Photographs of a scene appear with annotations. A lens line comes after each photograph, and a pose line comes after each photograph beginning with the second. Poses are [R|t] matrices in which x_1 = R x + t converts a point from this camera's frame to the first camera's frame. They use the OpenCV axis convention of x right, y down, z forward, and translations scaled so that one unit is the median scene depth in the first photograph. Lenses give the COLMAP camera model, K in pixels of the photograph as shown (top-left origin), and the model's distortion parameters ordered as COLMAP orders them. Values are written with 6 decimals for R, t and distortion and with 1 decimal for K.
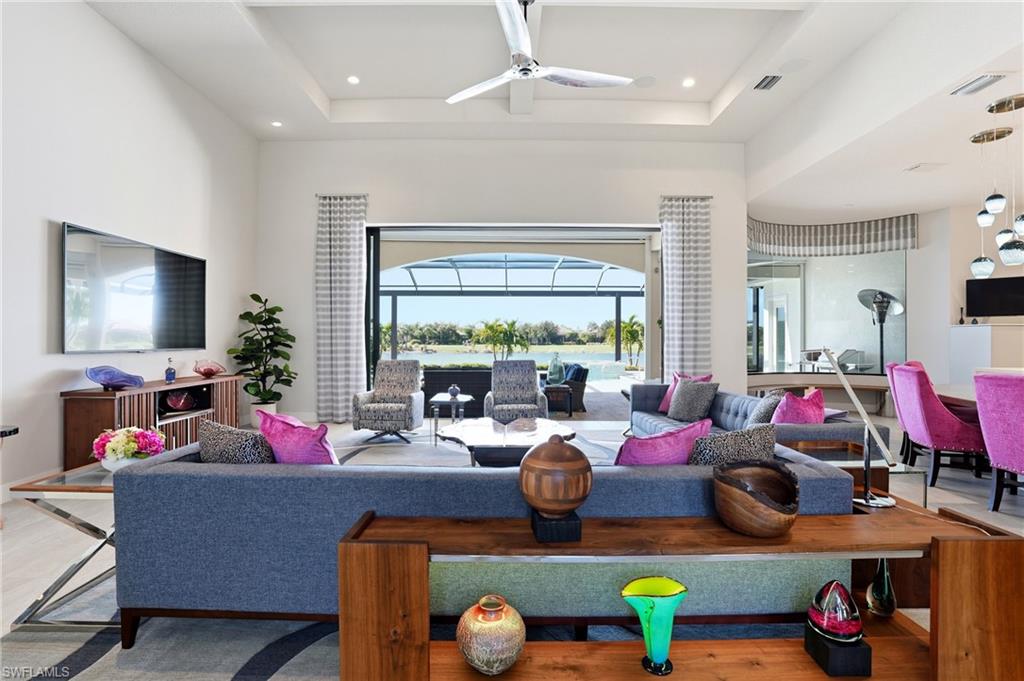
lens RADIAL K [[482.2, 0, 510.8], [0, 482.2, 338.8], [0, 0, 1]] dist [-0.046929, 0.000903]
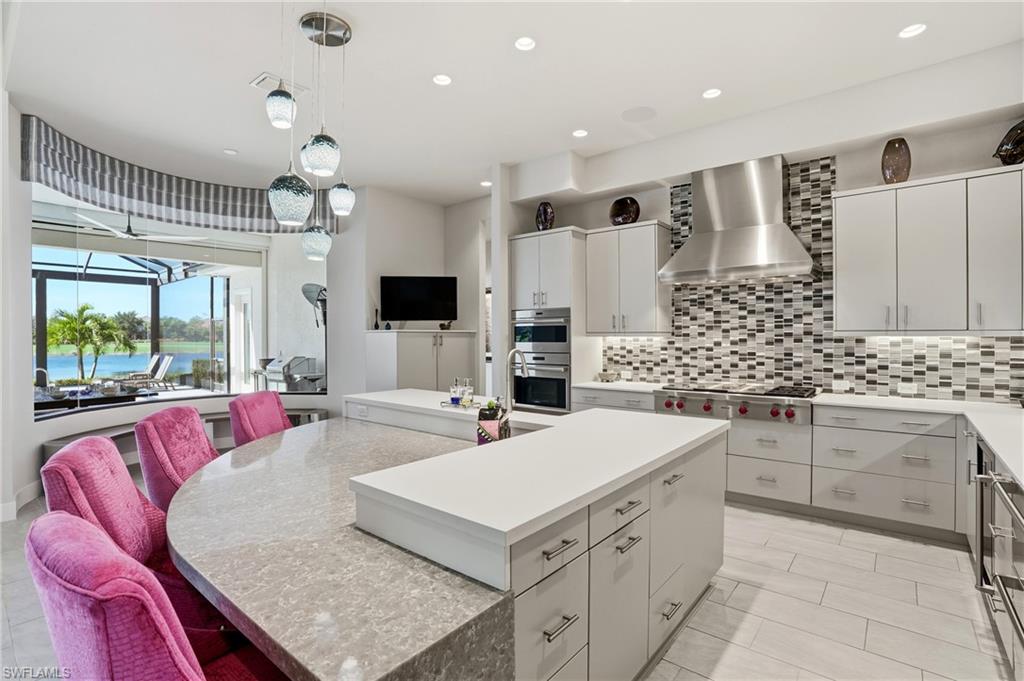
lens RADIAL K [[482.2, 0, 510.8], [0, 482.2, 338.8], [0, 0, 1]] dist [-0.046929, 0.000903]
pose [[0.636650, -0.011948, 0.771060, 0.463222], [0.004962, 0.999923, 0.011397, -0.023083], [-0.771137, -0.003430, 0.636661, 0.271278]]
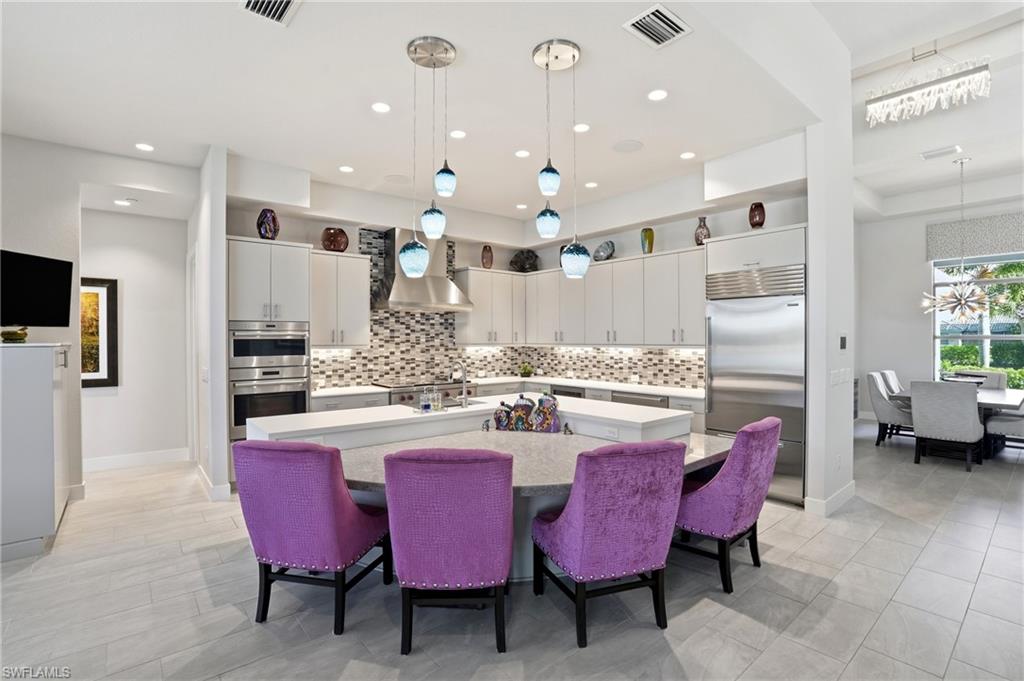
lens RADIAL K [[482.2, 0, 510.8], [0, 482.2, 338.8], [0, 0, 1]] dist [-0.046929, 0.000903]
pose [[-0.637849, -0.003123, 0.770155, 0.310250], [-0.003030, 0.999994, 0.001545, -0.035902], [-0.770156, -0.001347, -0.637855, 0.856955]]
